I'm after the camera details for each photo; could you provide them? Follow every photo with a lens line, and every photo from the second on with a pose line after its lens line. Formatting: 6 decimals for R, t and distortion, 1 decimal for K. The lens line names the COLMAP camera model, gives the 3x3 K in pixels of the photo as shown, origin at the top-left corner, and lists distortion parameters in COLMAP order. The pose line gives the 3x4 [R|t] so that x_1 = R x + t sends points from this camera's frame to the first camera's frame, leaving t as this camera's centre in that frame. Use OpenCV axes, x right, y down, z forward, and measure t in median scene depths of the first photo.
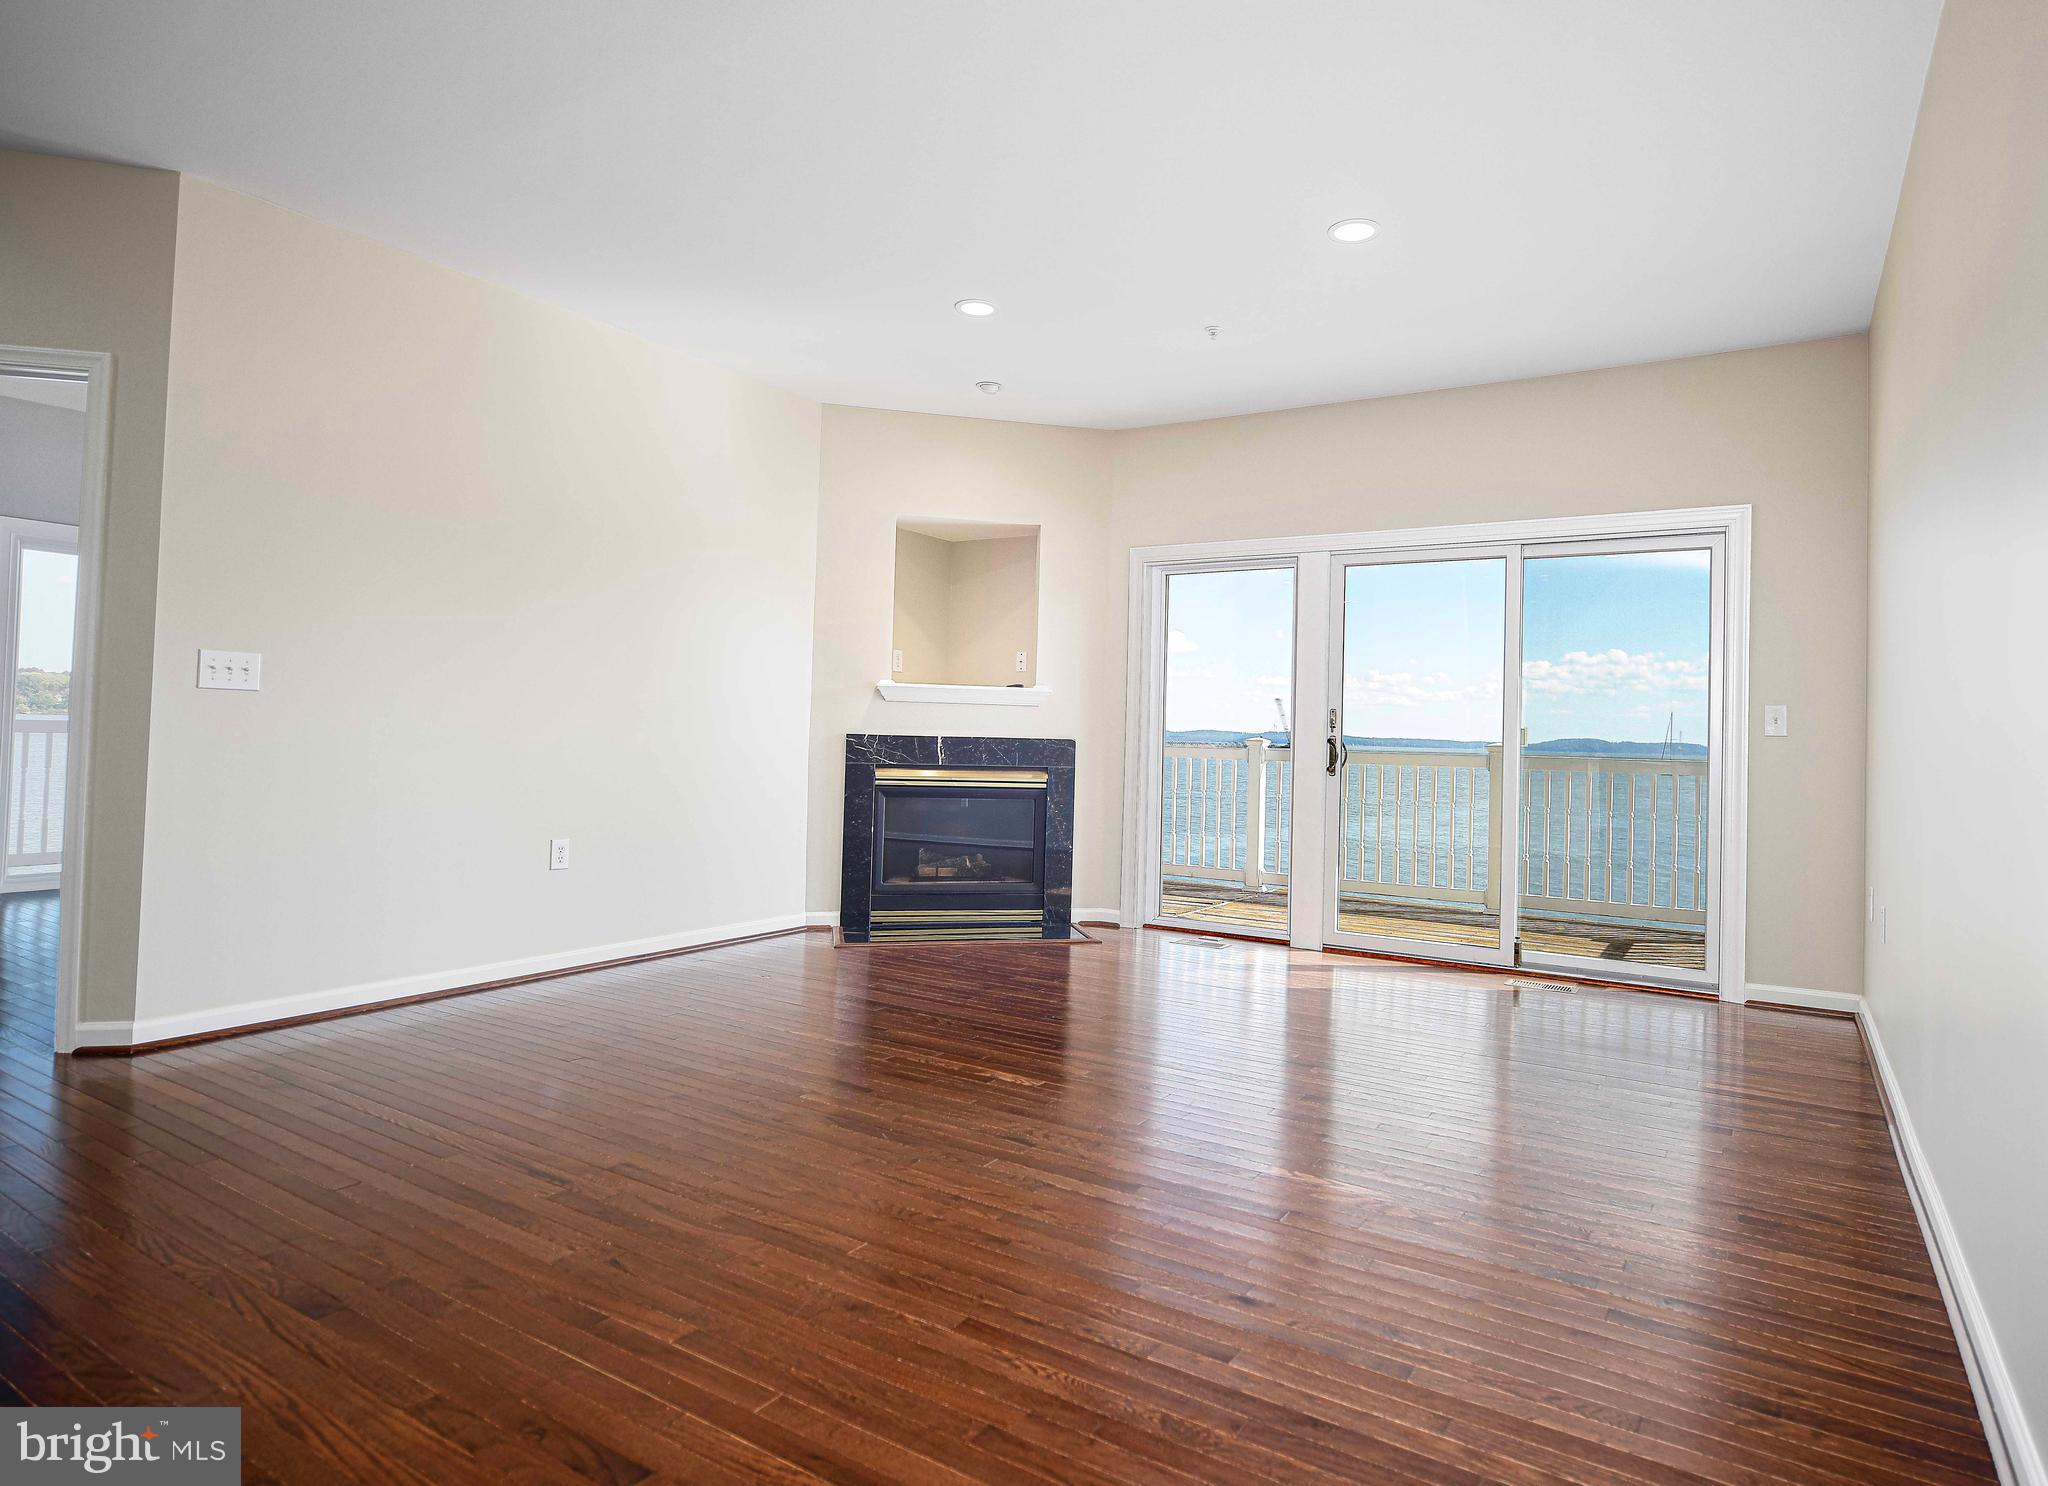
lens RADIAL K [[1082.8, 0, 1100.5], [0, 1082.8, 729.0], [0, 0, 1]] dist [-0.010298, -0.001258]
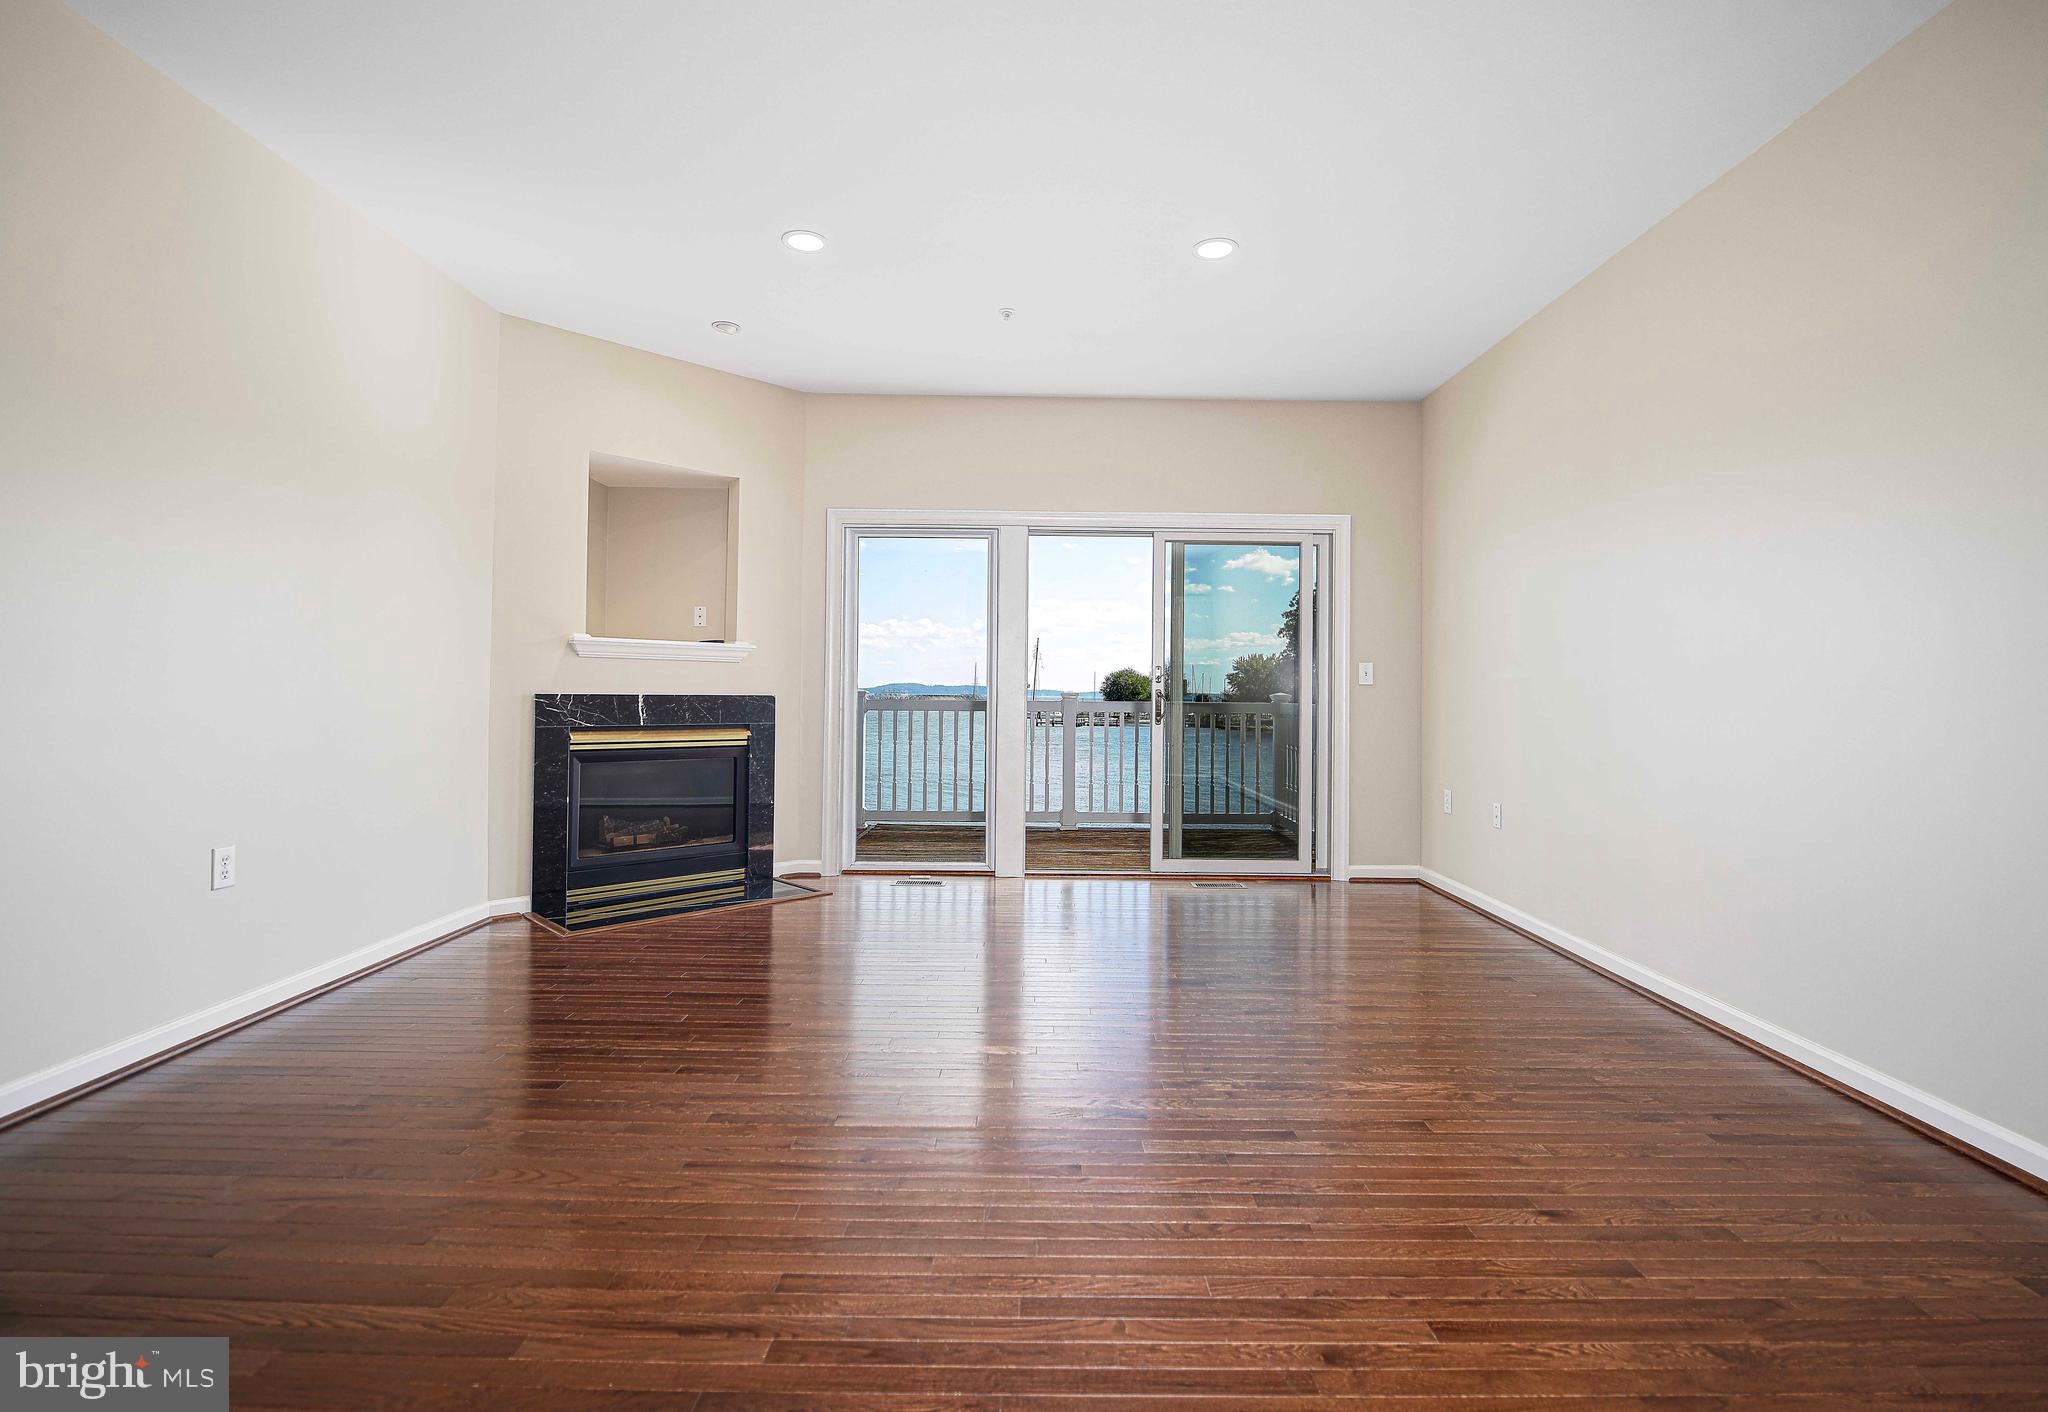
lens RADIAL K [[916.4, 0, 1019.3], [0, 916.4, 686.8], [0, 0, 1]] dist [-0.014843, -0.000498]
pose [[0.867192, -0.013382, 0.497795, -0.259385], [0.008320, 0.999889, 0.012386, -0.007188], [-0.497905, -0.006600, 0.867206, 0.156241]]
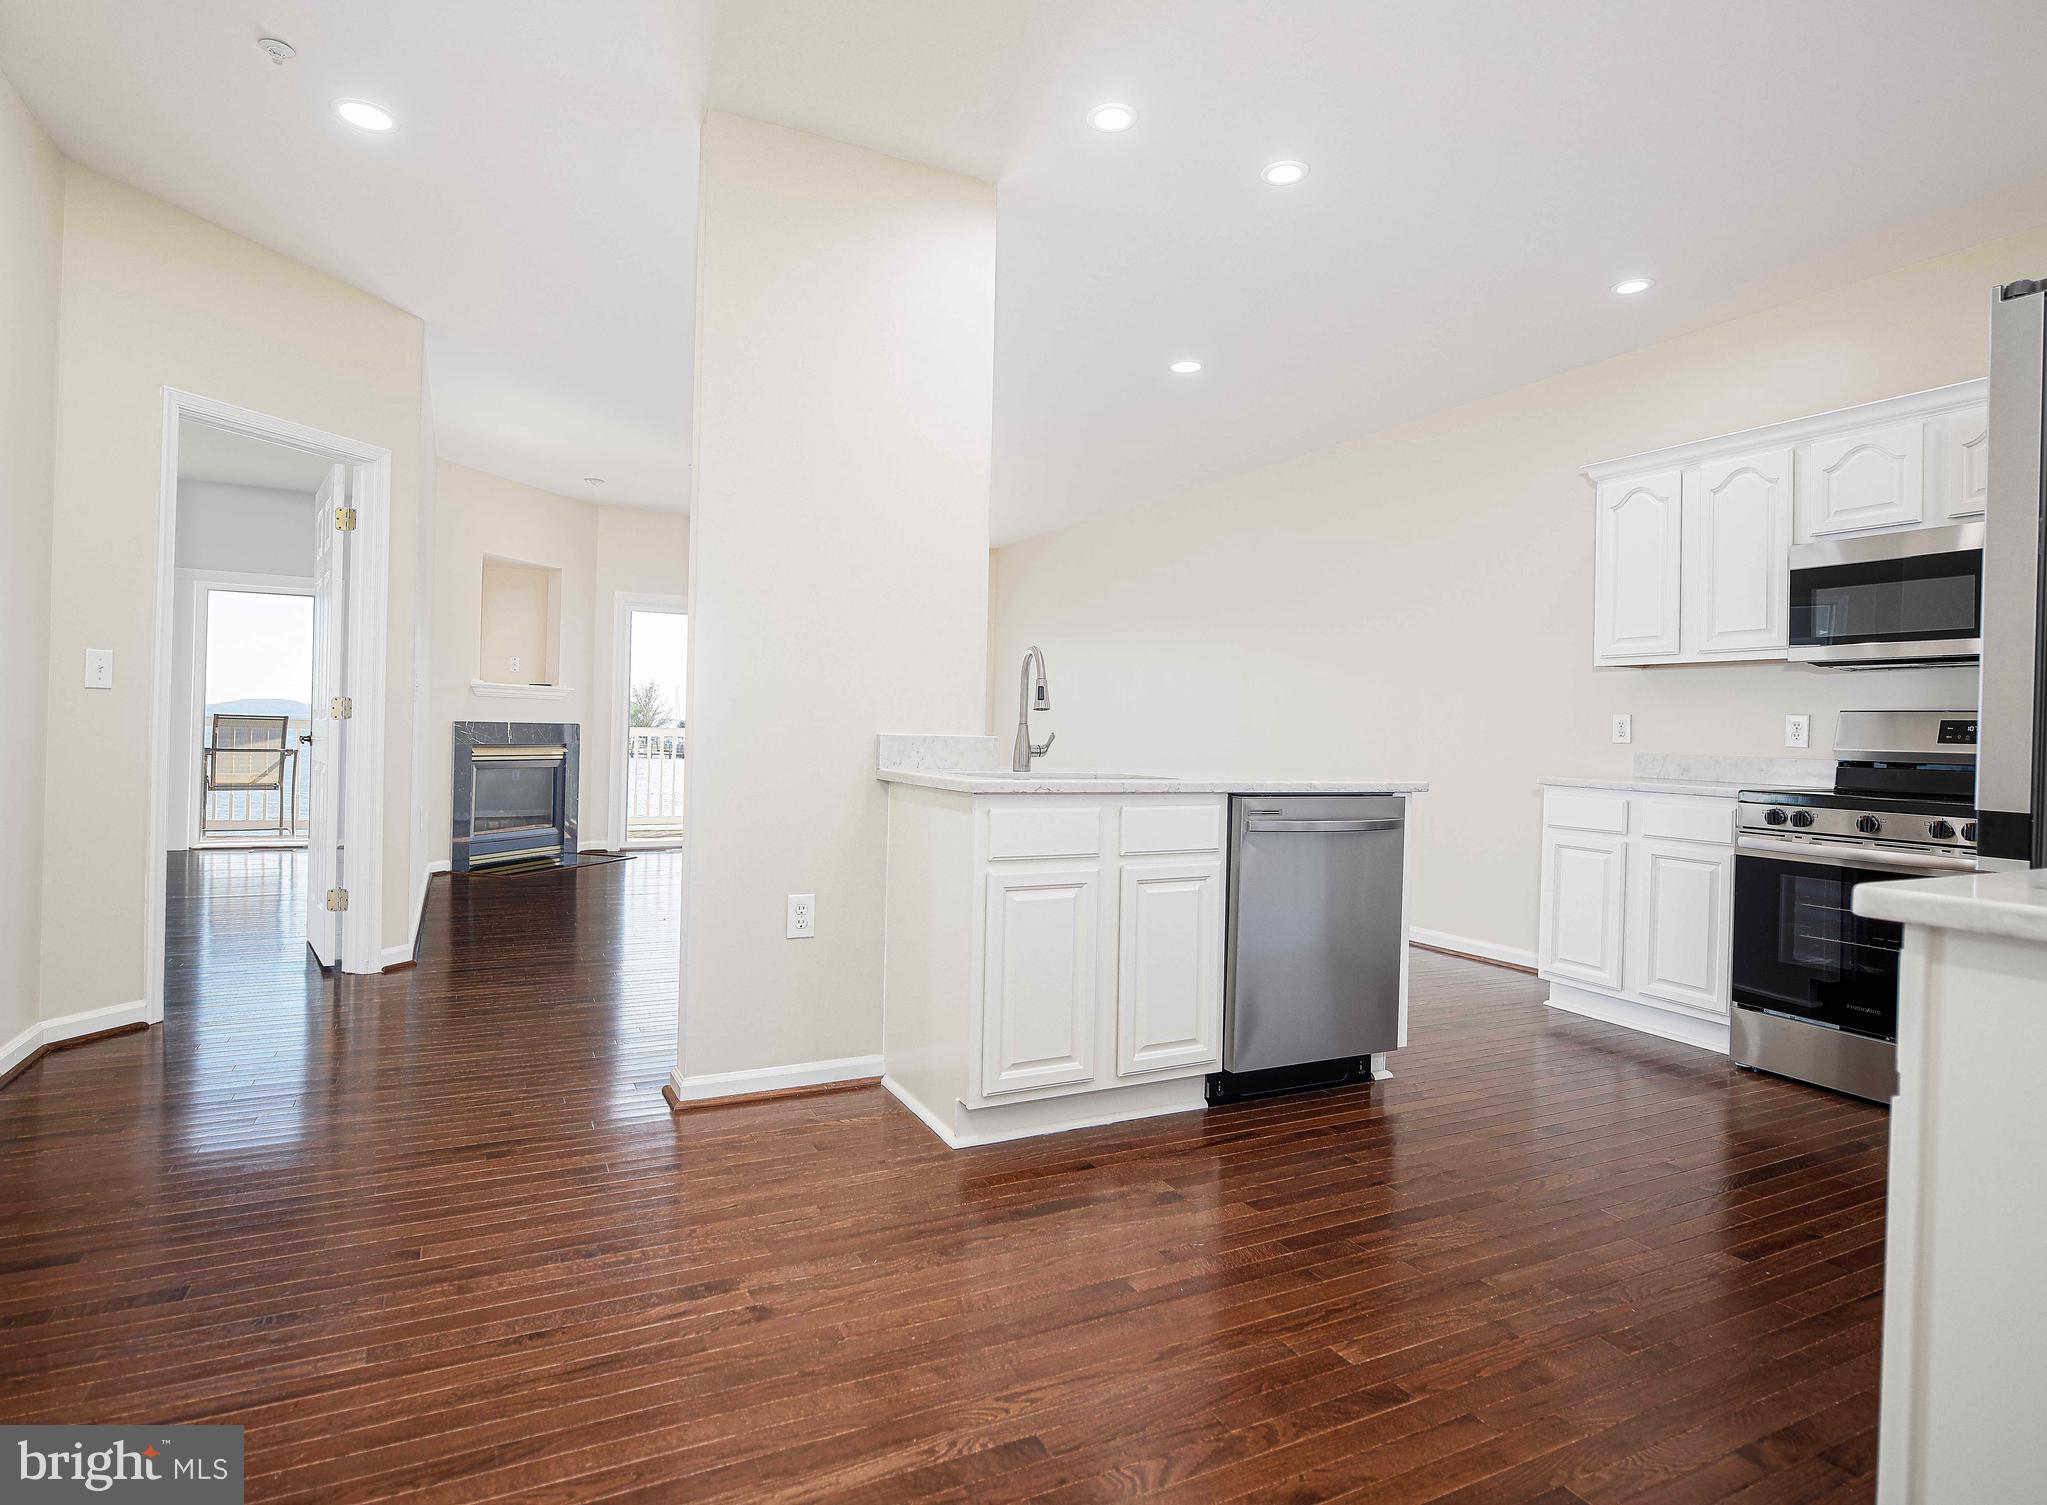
lens RADIAL K [[1096.3, 0, 965.0], [0, 1096.3, 722.4], [0, 0, 1]] dist [-0.010647, -0.002289]
pose [[0.573214, -0.011679, 0.819323, -0.943413], [-0.009645, 0.999733, 0.020998, -0.027495], [-0.819349, -0.019938, 0.572948, -0.243664]]
